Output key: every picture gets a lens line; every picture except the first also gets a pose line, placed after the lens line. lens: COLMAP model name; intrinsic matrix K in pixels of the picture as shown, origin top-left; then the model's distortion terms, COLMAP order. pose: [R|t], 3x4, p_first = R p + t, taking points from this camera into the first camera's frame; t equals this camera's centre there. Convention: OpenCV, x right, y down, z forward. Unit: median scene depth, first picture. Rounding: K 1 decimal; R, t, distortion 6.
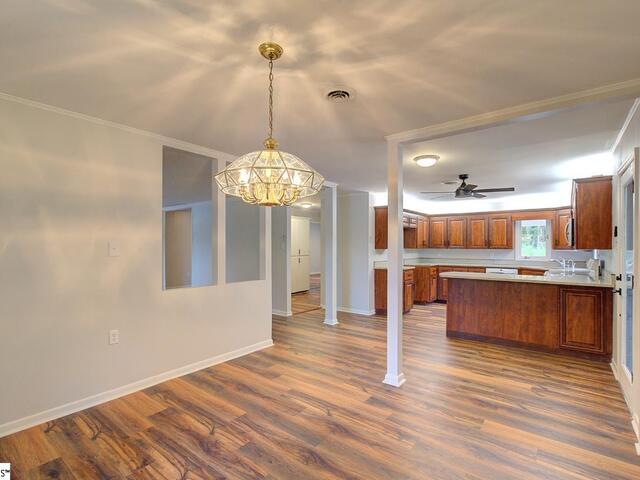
lens RADIAL K [[309.0, 0, 324.2], [0, 309.0, 243.2], [0, 0, 1]] dist [-0.001661, 0.004511]
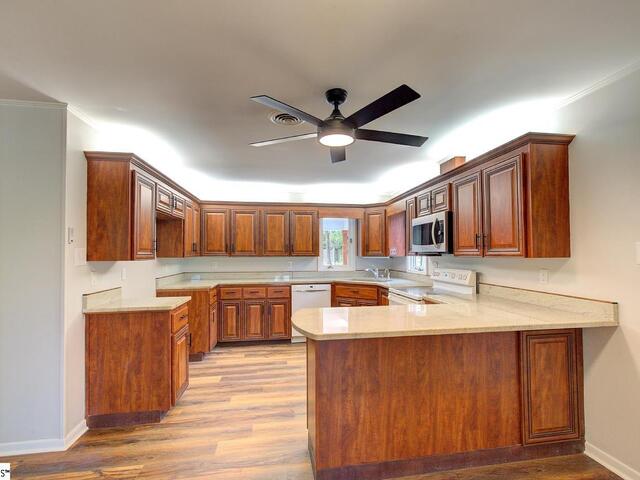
lens RADIAL K [[309.0, 0, 323.1], [0, 309.0, 247.0], [0, 0, 1]] dist [-0.001661, 0.004511]
pose [[0.684719, 0.006710, 0.728776, 0.083619], [-0.001802, 0.999970, -0.007514, 0.003070], [-0.728805, 0.003832, 0.684711, 0.514735]]
